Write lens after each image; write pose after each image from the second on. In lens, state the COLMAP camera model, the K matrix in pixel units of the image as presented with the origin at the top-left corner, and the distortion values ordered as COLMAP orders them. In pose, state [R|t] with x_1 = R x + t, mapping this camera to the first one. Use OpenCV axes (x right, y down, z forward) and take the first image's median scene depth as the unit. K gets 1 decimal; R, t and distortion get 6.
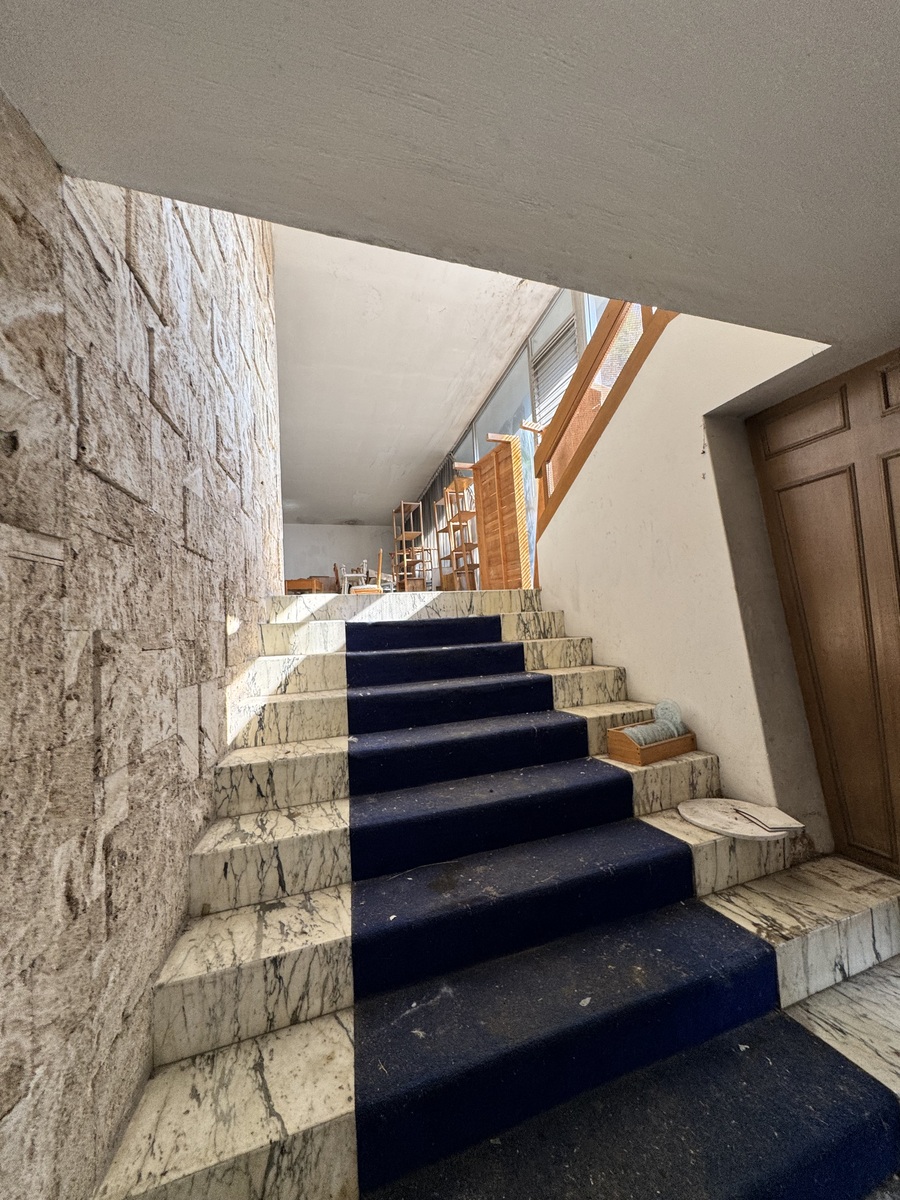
lens RADIAL K [[478.7, 0, 452.2], [0, 478.7, 601.0], [0, 0, 1]] dist [-0.006910, 0.000807]
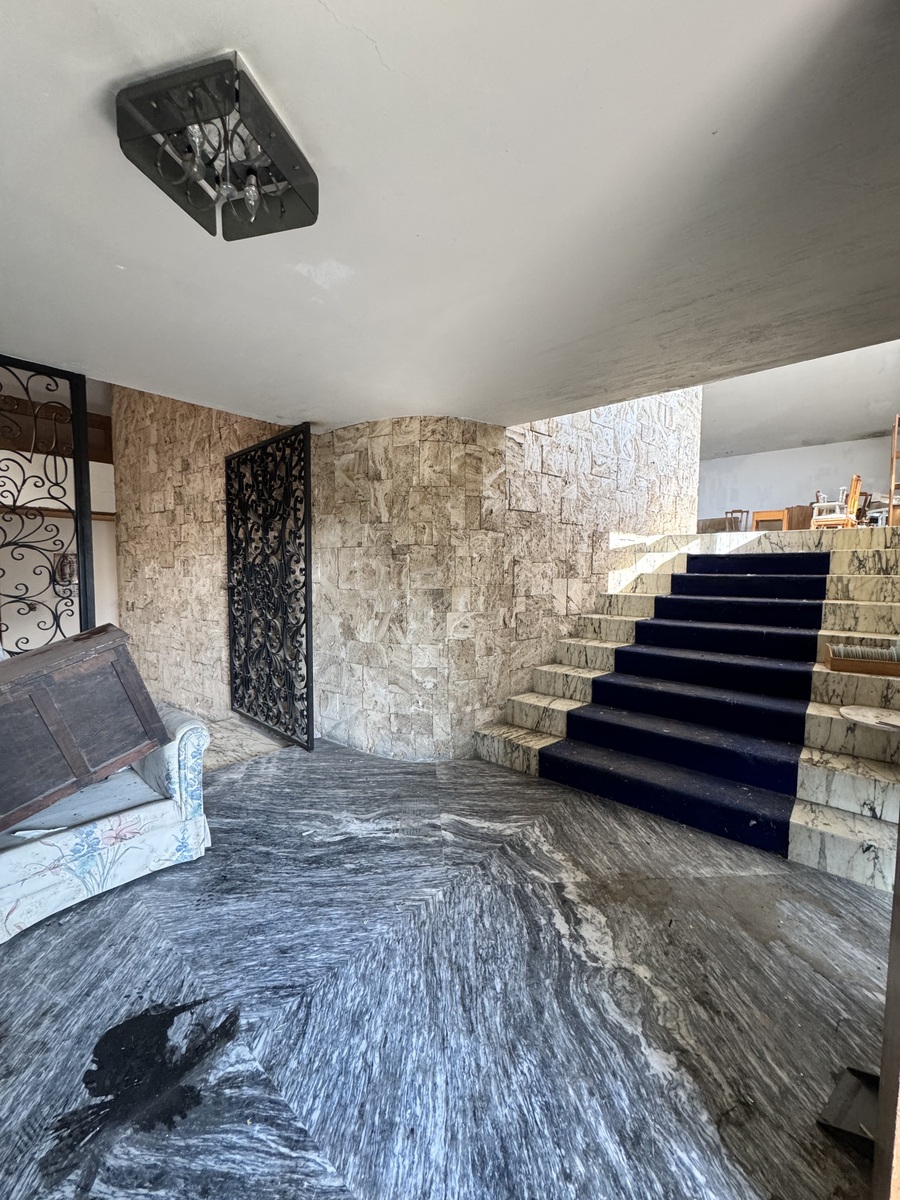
lens RADIAL K [[478.7, 0, 447.3], [0, 478.7, 598.9], [0, 0, 1]] dist [-0.006910, 0.000807]
pose [[0.481117, 0.113190, -0.869318, 1.364387], [0.023629, 0.989595, 0.141928, -0.086778], [0.876338, -0.088825, 0.473436, -0.734521]]
